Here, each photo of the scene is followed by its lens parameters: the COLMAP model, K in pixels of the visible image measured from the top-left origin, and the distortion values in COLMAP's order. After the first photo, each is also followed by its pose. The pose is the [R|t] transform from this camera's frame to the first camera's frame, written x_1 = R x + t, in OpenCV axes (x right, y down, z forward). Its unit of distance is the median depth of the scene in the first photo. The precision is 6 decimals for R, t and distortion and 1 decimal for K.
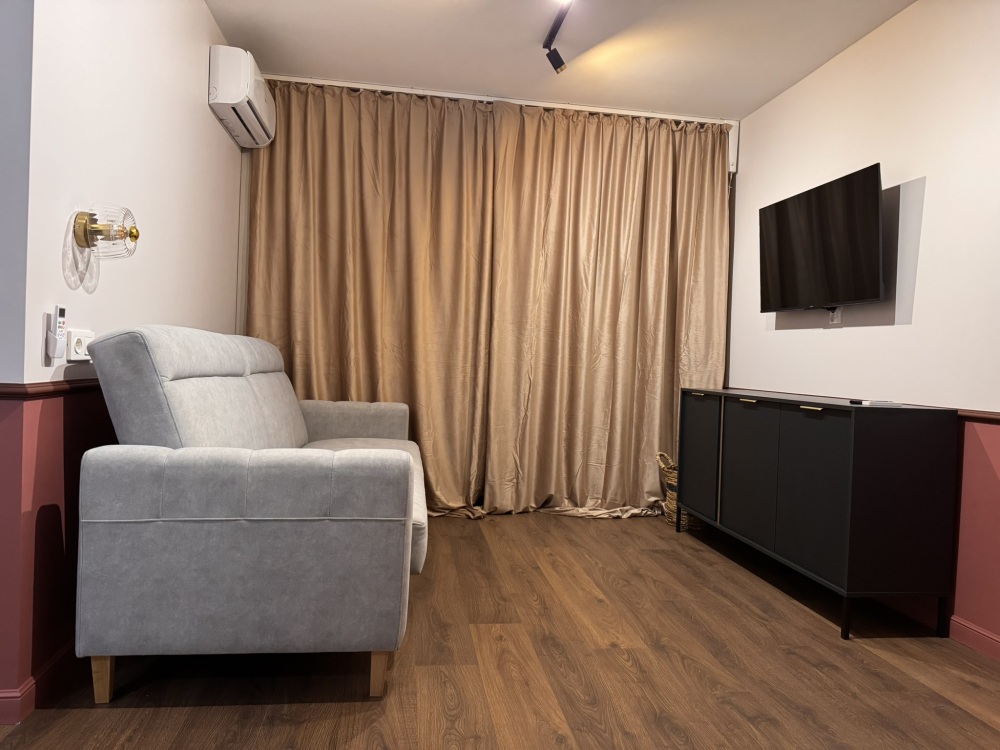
lens RADIAL K [[711.3, 0, 494.2], [0, 711.3, 379.7], [0, 0, 1]] dist [0.056061, -0.070162]
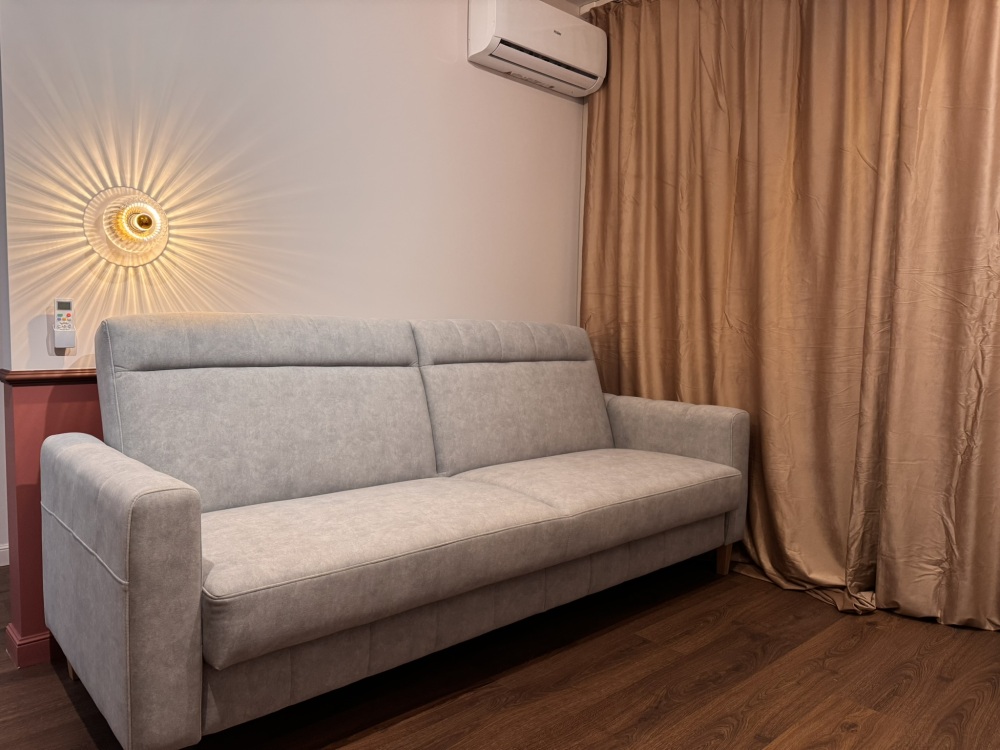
lens RADIAL K [[711.3, 0, 503.4], [0, 711.3, 373.7], [0, 0, 1]] dist [0.056061, -0.070162]
pose [[0.558817, 0.027290, -0.828842, 0.319482], [-0.015890, 0.999627, 0.022199, -0.012139], [0.829139, 0.000765, 0.559042, 0.452792]]
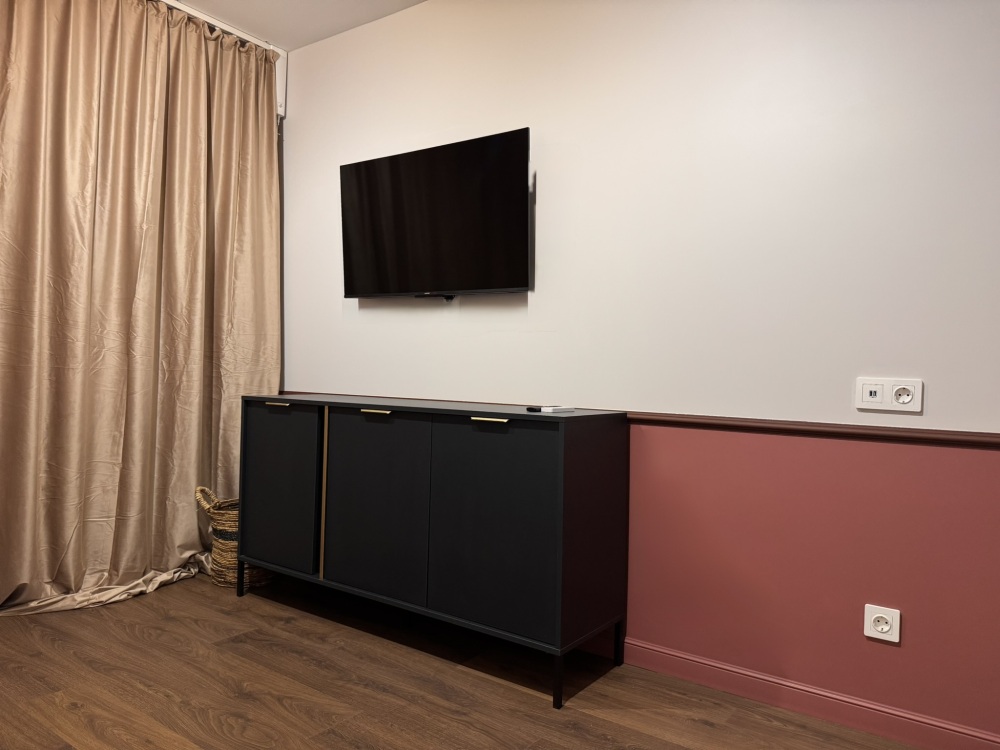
lens RADIAL K [[711.3, 0, 507.4], [0, 711.3, 372.6], [0, 0, 1]] dist [0.056061, -0.070162]
pose [[0.687871, -0.022059, 0.725498, -0.080738], [0.020310, 0.999732, 0.011141, -0.014882], [-0.725549, 0.007072, 0.688134, 0.321593]]
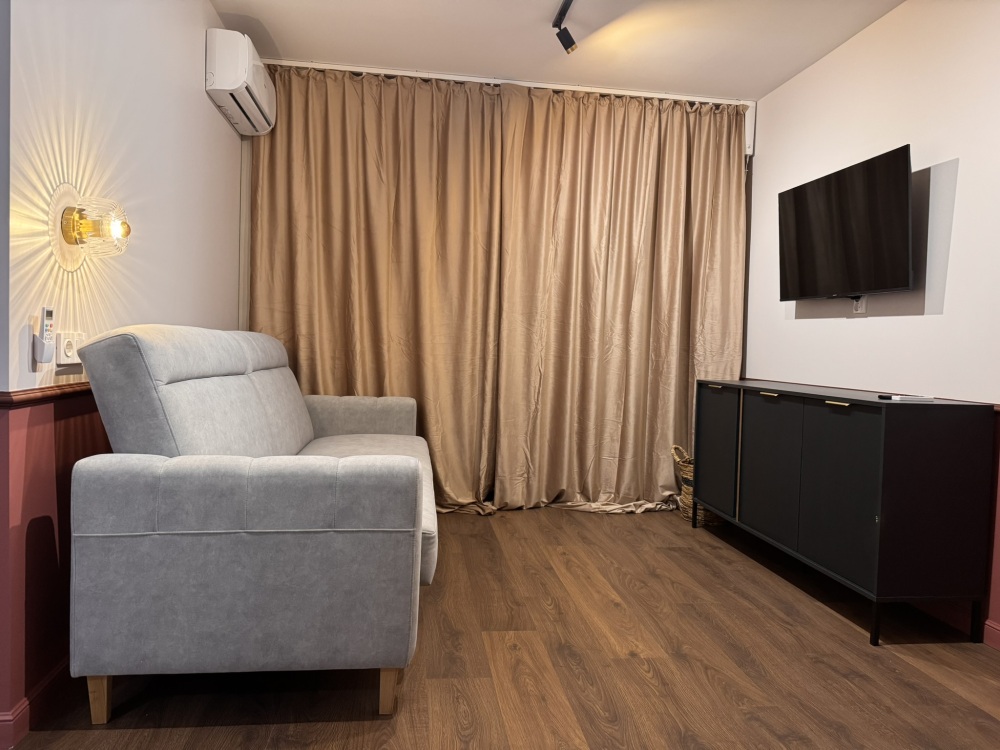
lens RADIAL K [[711.3, 0, 492.4], [0, 711.3, 378.4], [0, 0, 1]] dist [0.056061, -0.070162]
pose [[0.999897, -0.007760, -0.012057, -0.004018], [0.007985, 0.999793, 0.018715, -0.010841], [0.011909, -0.018810, 0.999752, 0.028953]]
